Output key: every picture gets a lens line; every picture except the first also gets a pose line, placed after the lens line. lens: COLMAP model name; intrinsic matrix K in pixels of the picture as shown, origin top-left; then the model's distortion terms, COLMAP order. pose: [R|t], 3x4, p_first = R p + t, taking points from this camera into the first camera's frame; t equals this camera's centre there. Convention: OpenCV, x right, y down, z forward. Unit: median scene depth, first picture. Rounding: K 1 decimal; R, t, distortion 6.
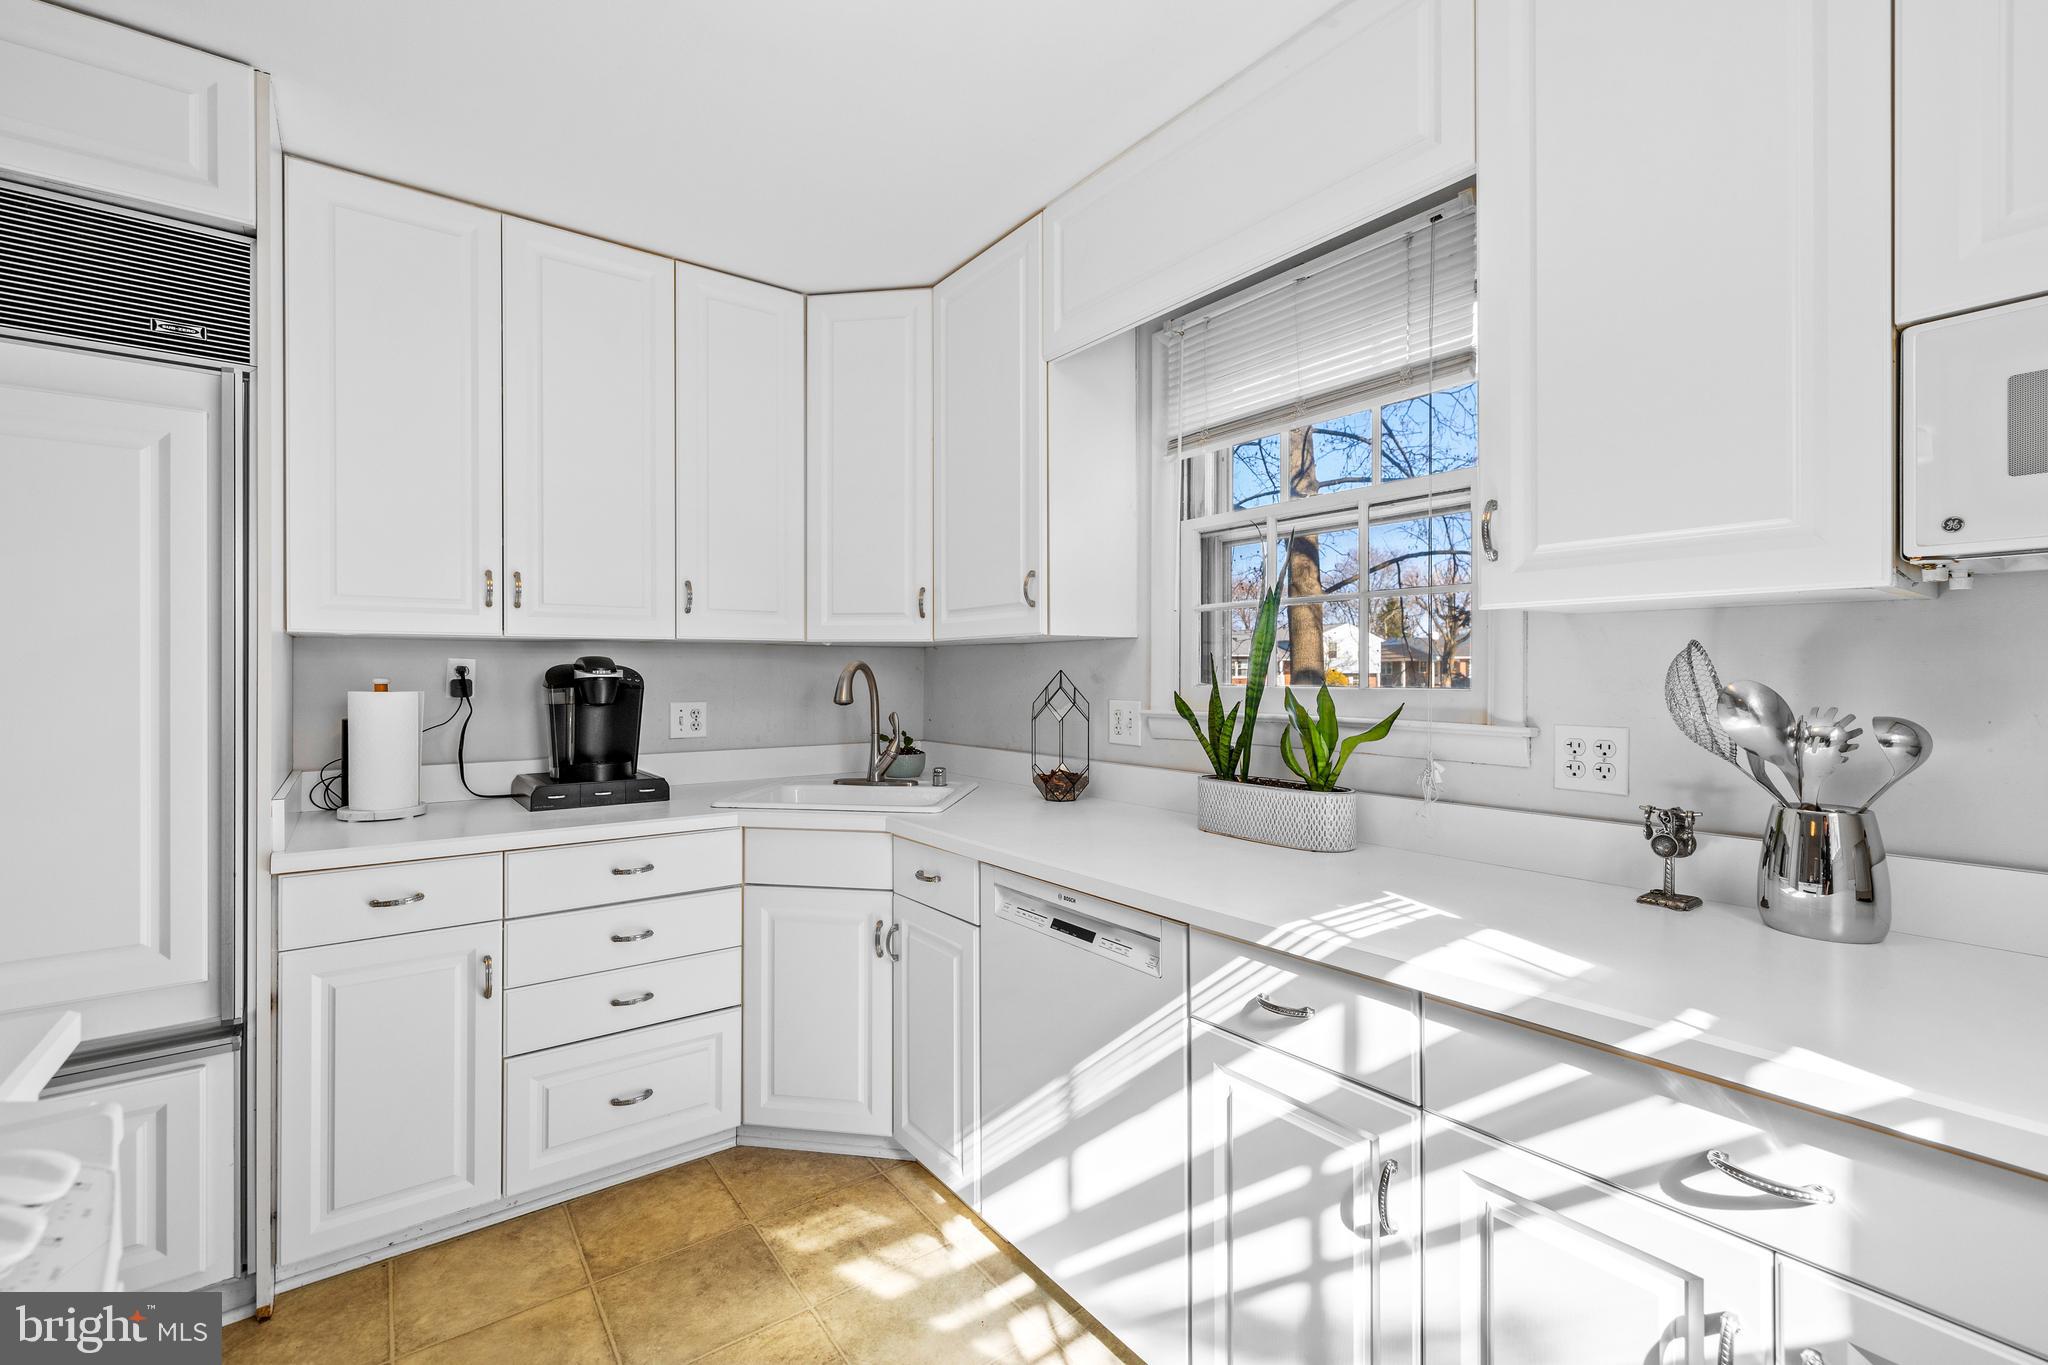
lens RADIAL K [[867.2, 0, 1028.9], [0, 867.2, 672.6], [0, 0, 1]] dist [-0.002425, 0.000132]
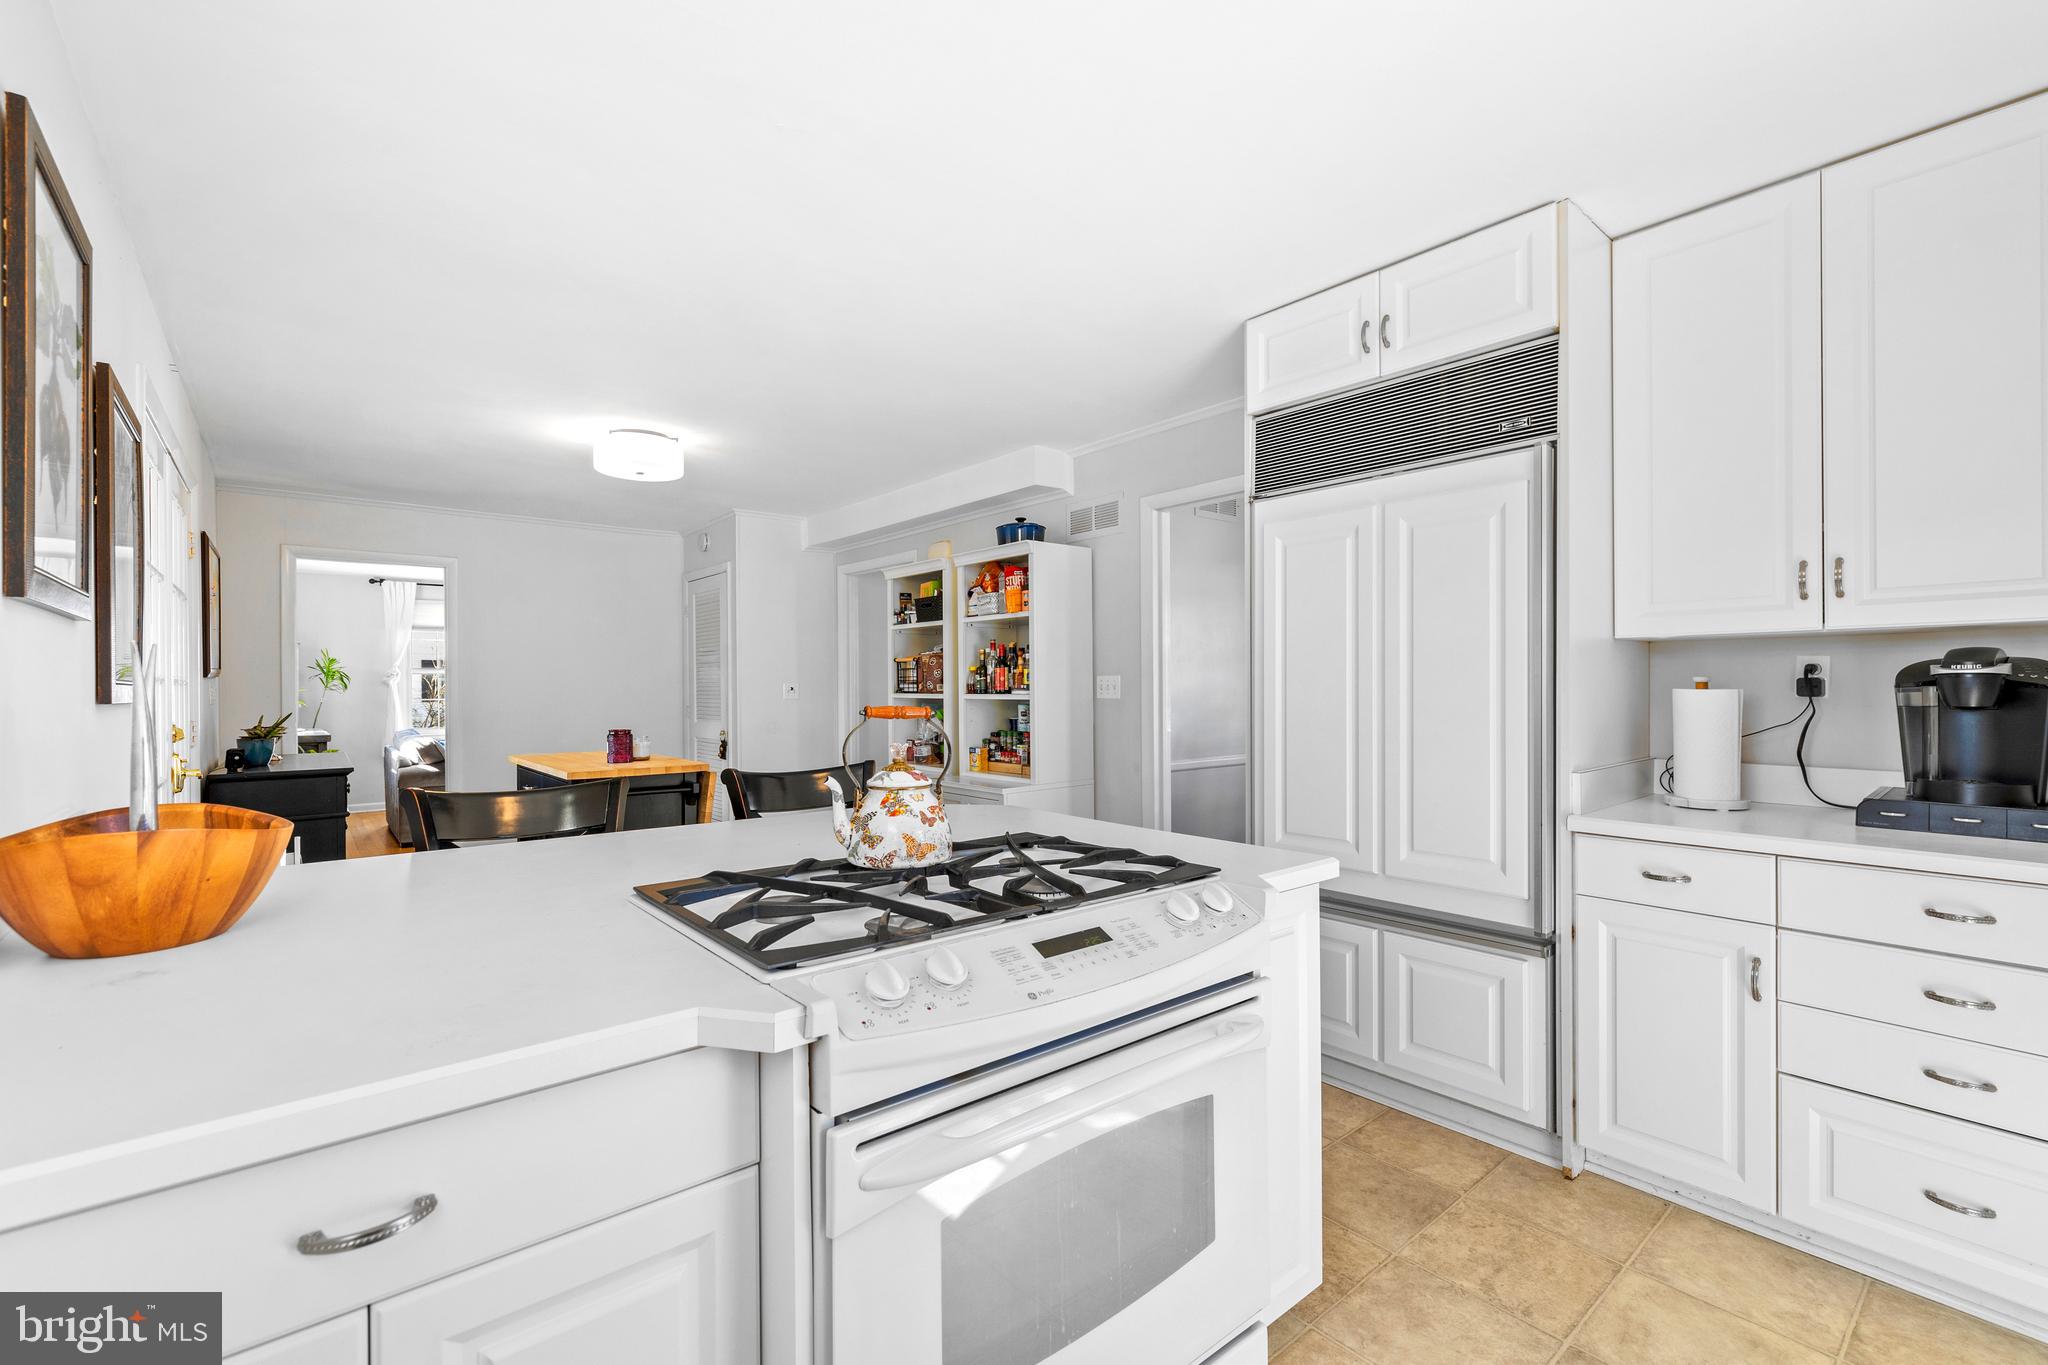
lens RADIAL K [[864.5, 0, 1014.7], [0, 864.5, 688.9], [0, 0, 1]] dist [-0.000853, -0.000316]
pose [[0.041506, 0.003889, -0.999131, 0.290266], [0.007792, 0.999961, 0.004216, 0.010769], [0.999108, -0.007960, 0.041474, 0.110994]]
